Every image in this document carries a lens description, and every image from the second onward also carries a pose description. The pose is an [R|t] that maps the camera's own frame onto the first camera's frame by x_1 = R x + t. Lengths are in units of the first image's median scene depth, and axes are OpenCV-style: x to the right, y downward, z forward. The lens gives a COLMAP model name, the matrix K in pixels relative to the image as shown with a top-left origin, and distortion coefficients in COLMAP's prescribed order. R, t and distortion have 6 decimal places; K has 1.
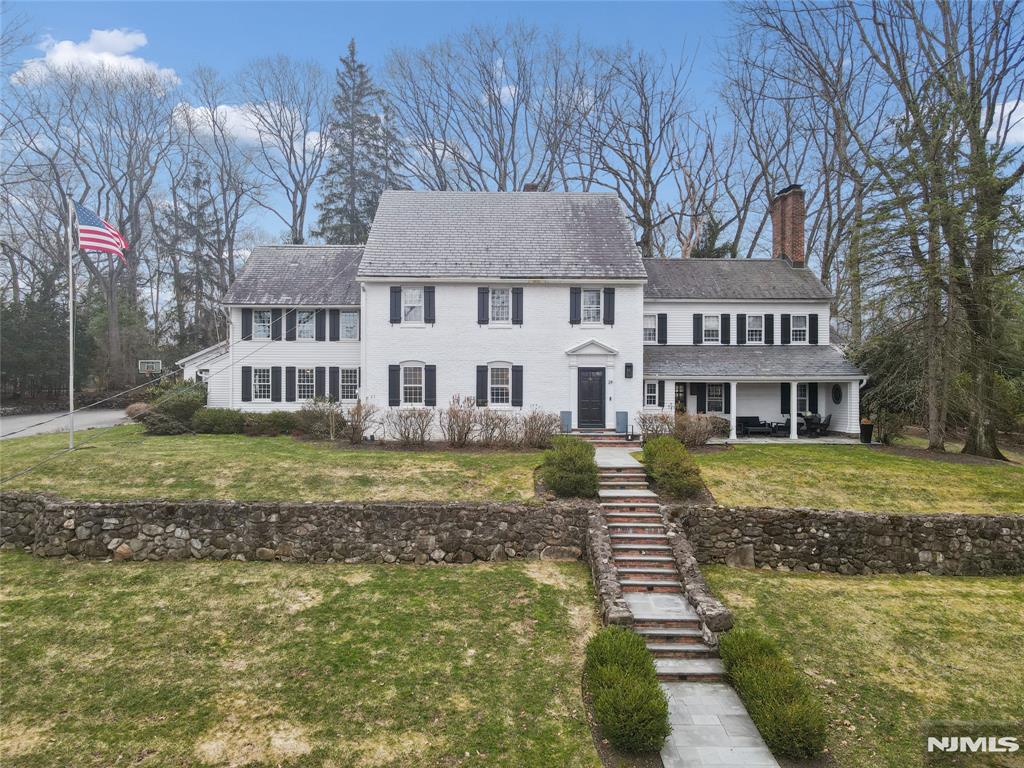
lens RADIAL K [[746.8, 0, 512.0], [0, 746.8, 384.0], [0, 0, 1]] dist [0.000707, 0.001904]
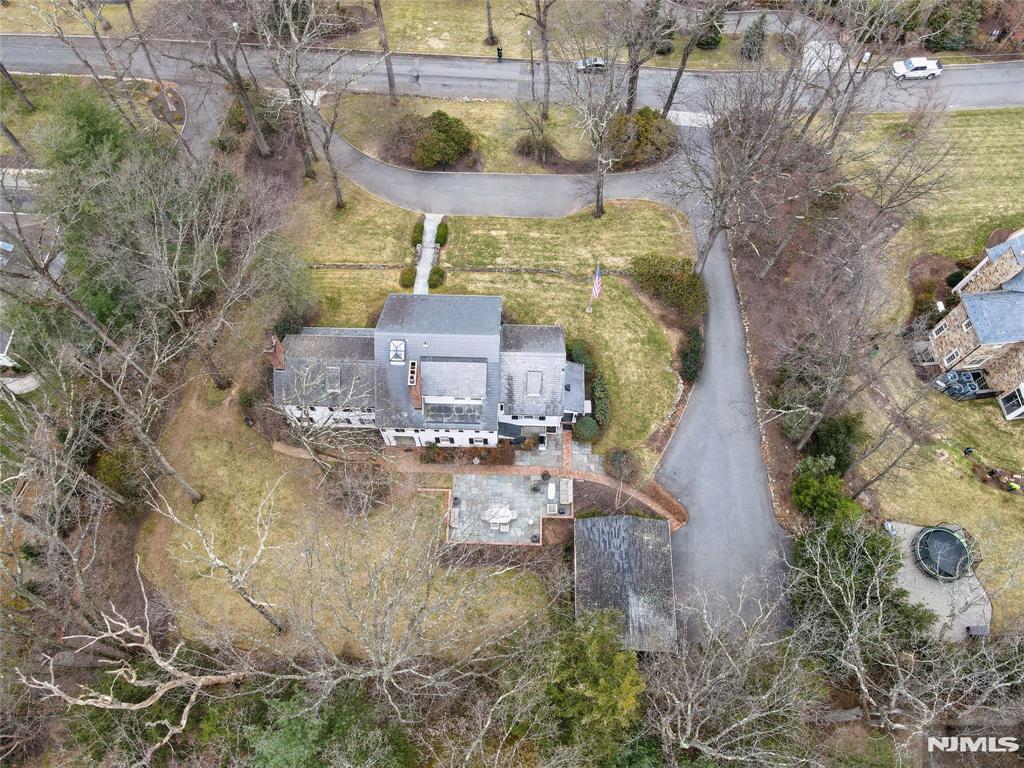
lens RADIAL K [[746.8, 0, 512.0], [0, 746.8, 384.0], [0, 0, 1]] dist [0.000707, 0.001904]
pose [[-0.998644, -0.047426, 0.021479, -0.309971], [0.000094, 0.410919, 0.911672, -2.355005], [-0.052063, 0.910437, -0.410357, 2.305057]]
